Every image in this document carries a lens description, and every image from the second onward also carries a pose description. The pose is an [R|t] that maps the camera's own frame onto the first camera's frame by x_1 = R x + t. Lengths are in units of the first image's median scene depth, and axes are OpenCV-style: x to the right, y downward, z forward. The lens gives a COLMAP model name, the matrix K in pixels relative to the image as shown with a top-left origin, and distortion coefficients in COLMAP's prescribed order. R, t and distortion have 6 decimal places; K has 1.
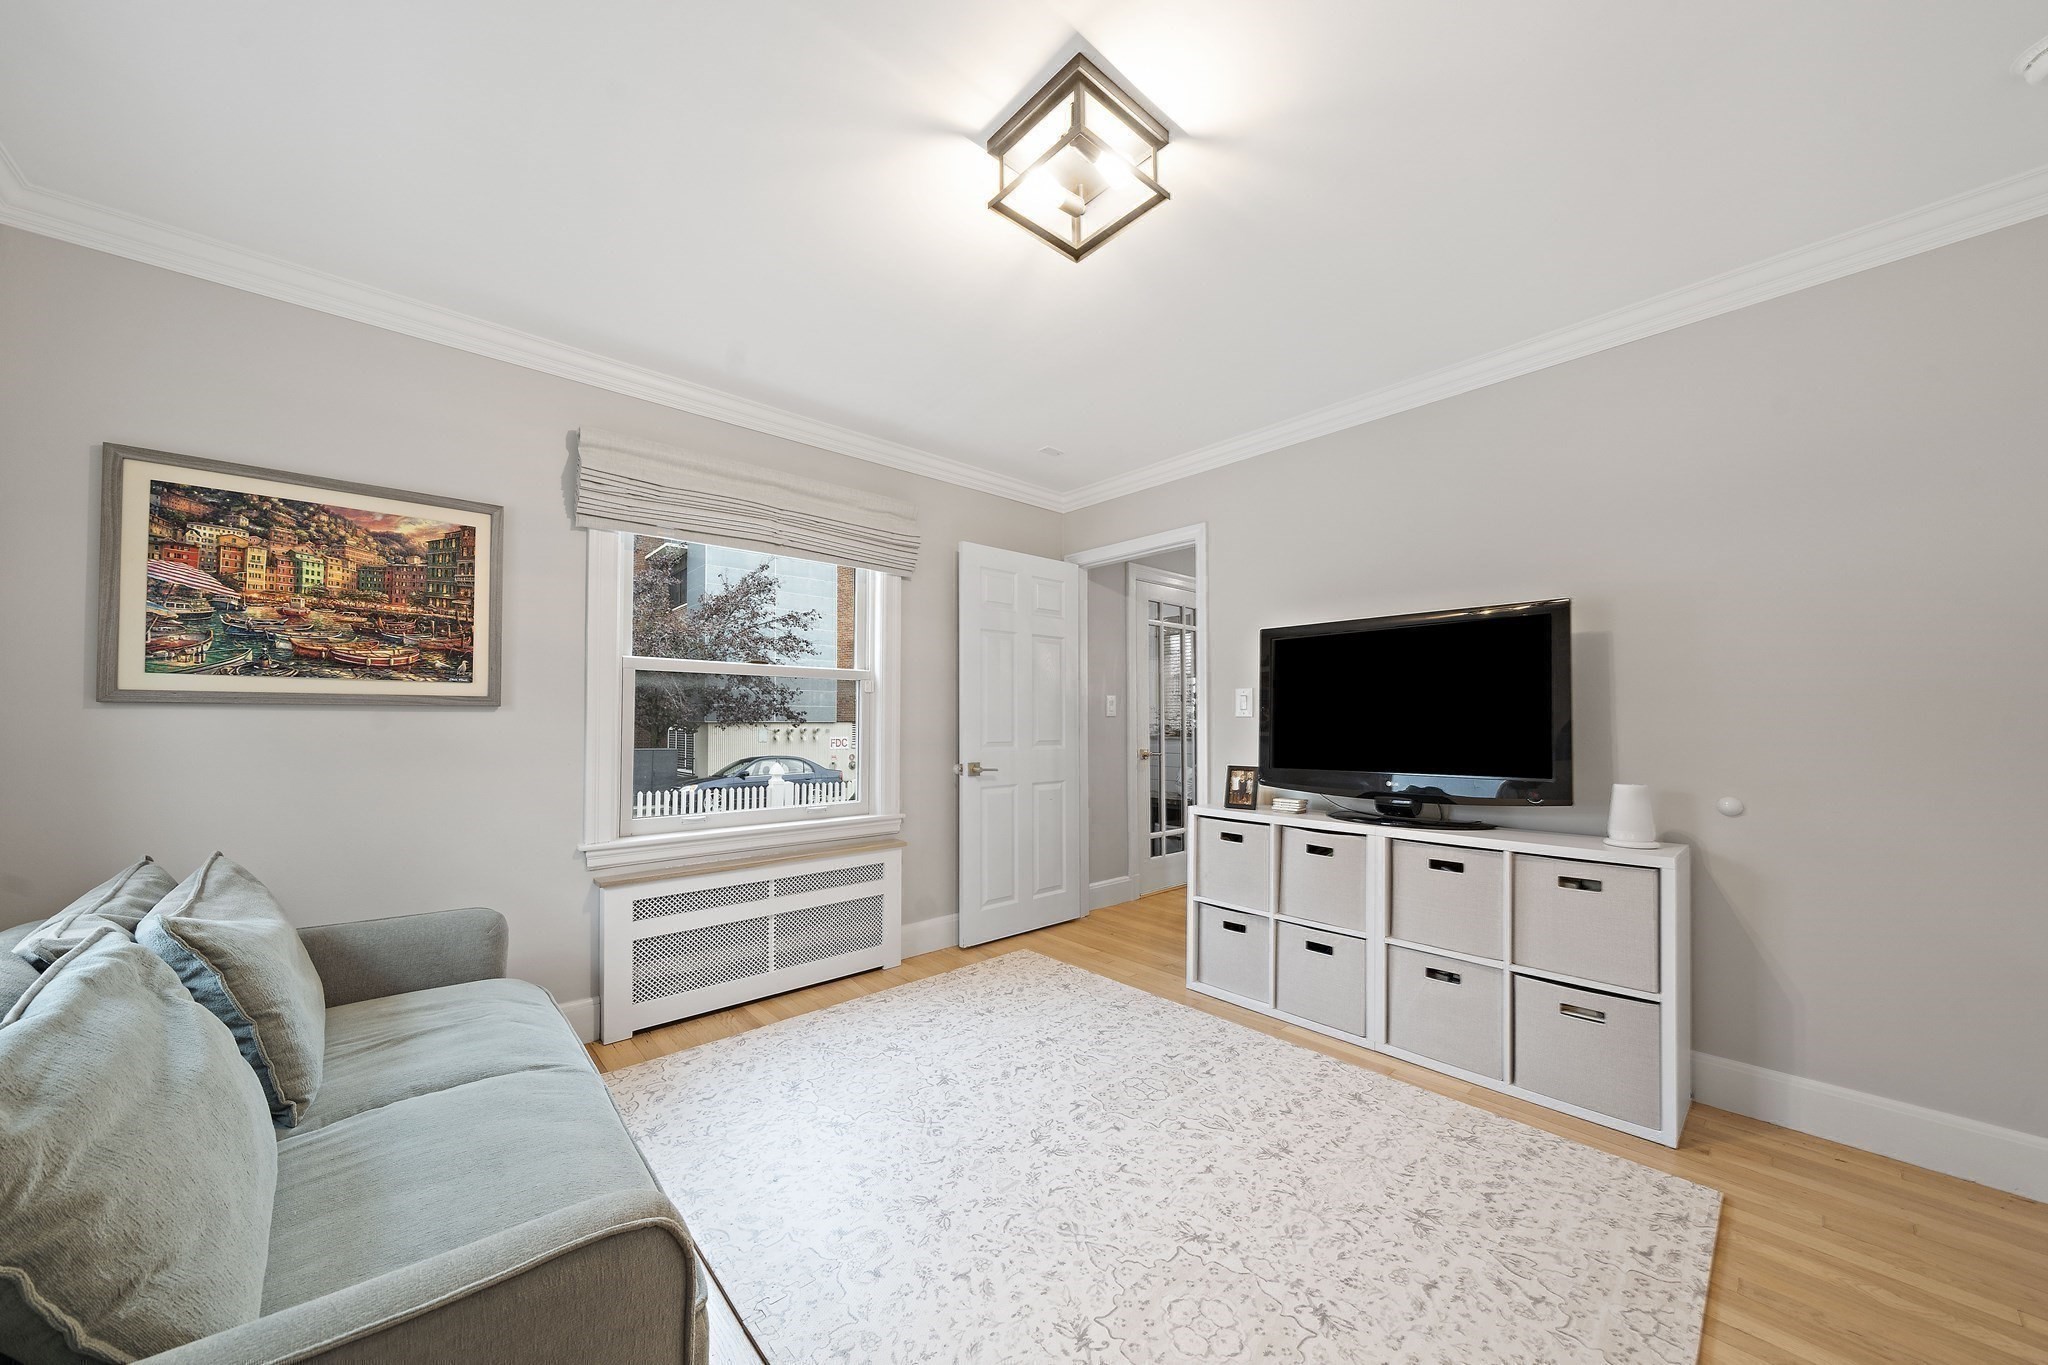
lens RADIAL K [[717.5, 0, 1007.3], [0, 717.5, 698.9], [0, 0, 1]] dist [-0.006370, -0.000012]
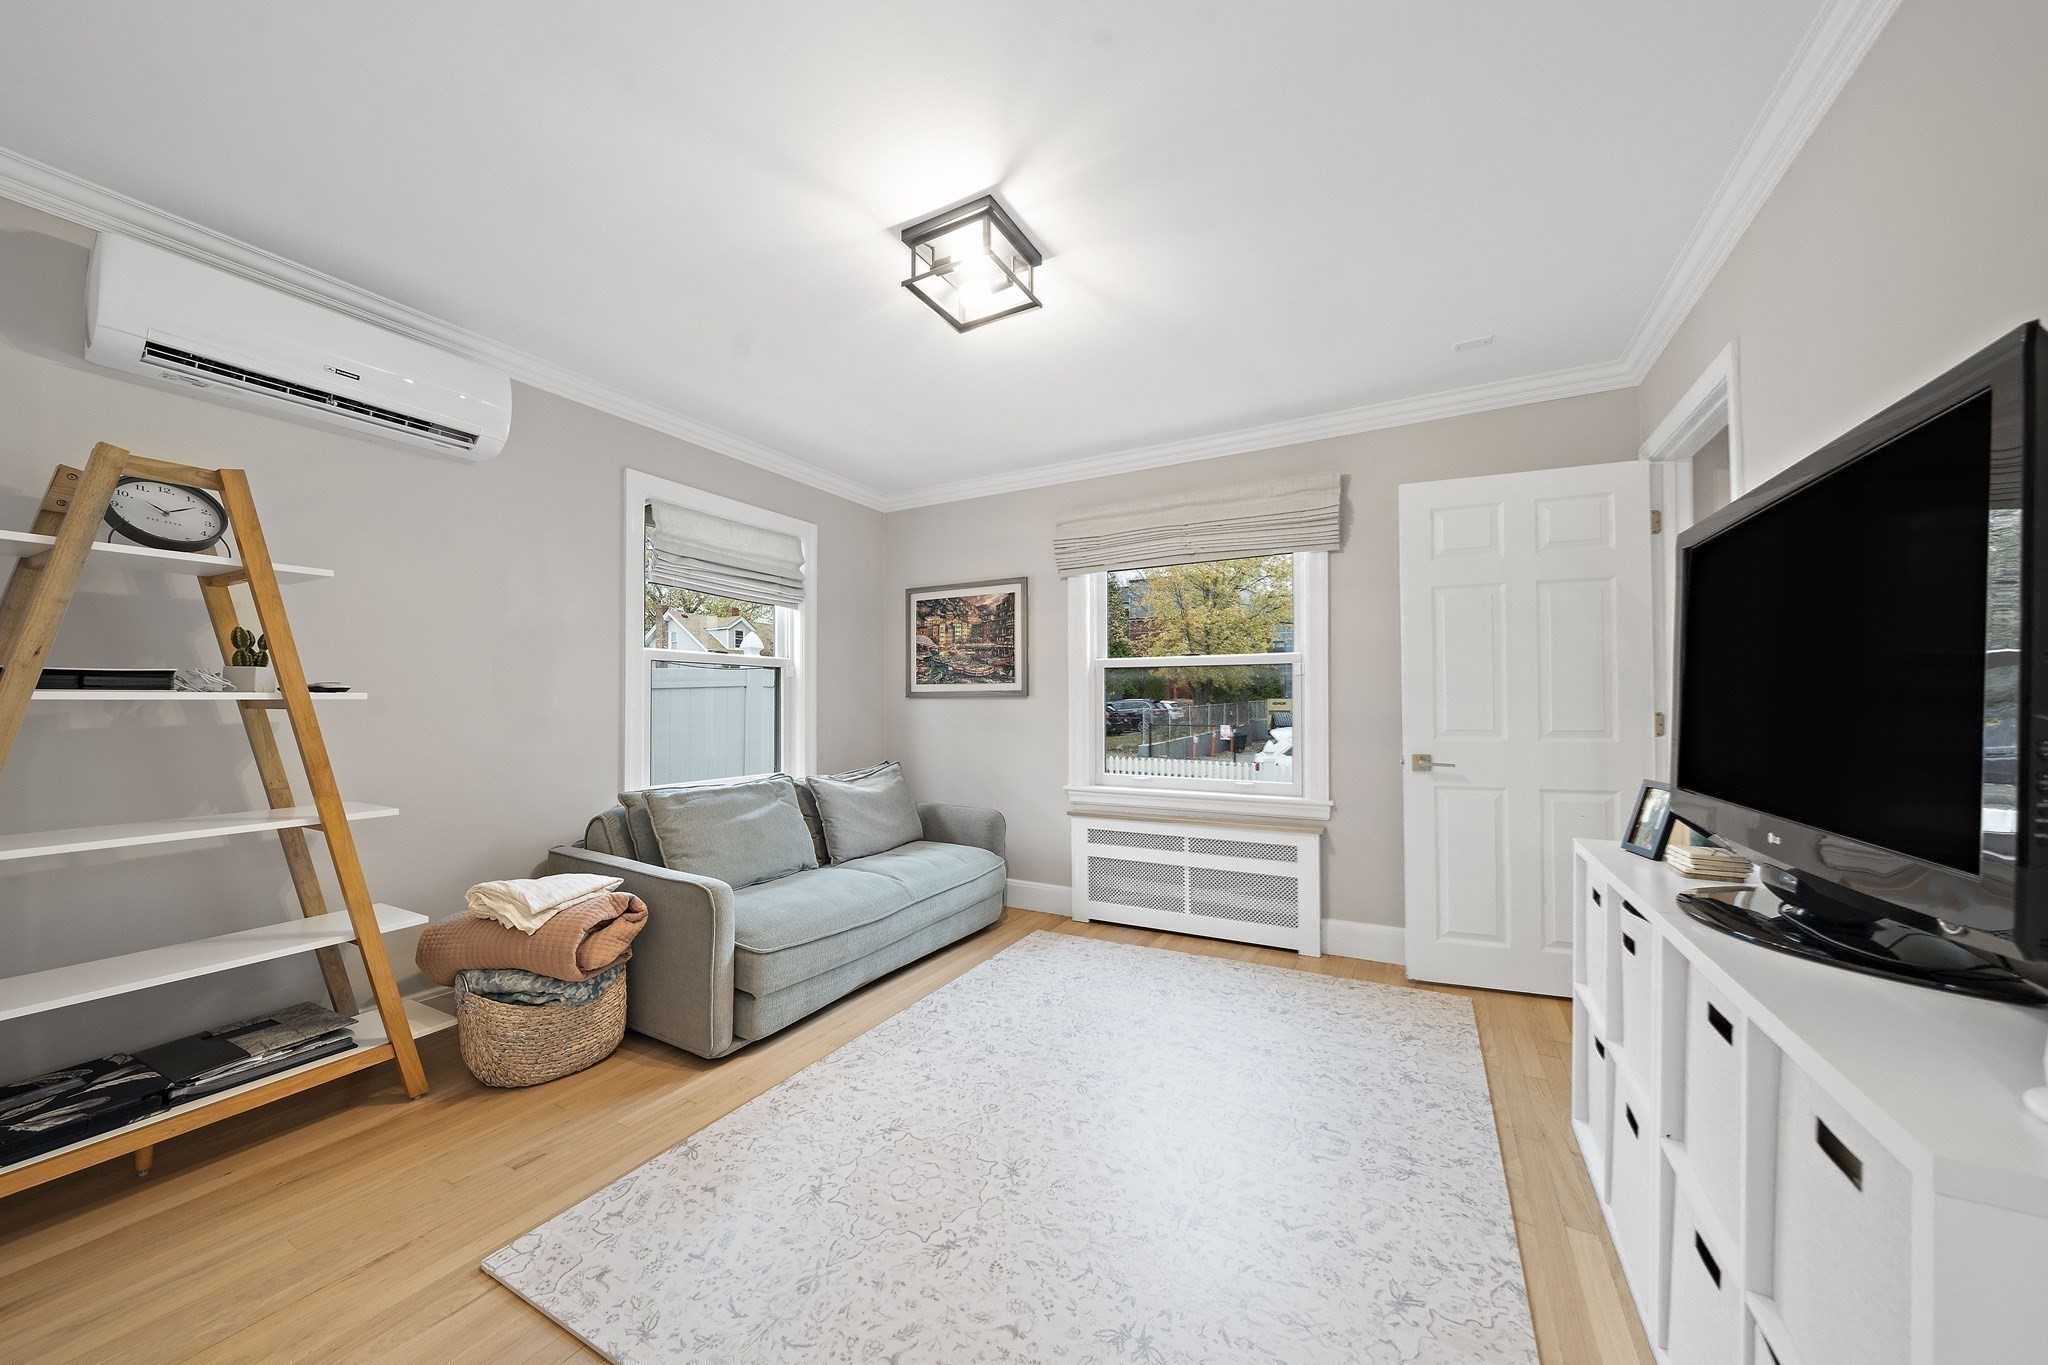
lens RADIAL K [[717.5, 0, 1024.6], [0, 717.5, 683.5], [0, 0, 1]] dist [-0.006370, -0.000012]
pose [[0.334494, -0.028067, -0.941980, 0.926361], [0.033447, 0.999280, -0.017898, 0.011166], [0.941804, -0.025520, 0.335192, 0.457557]]
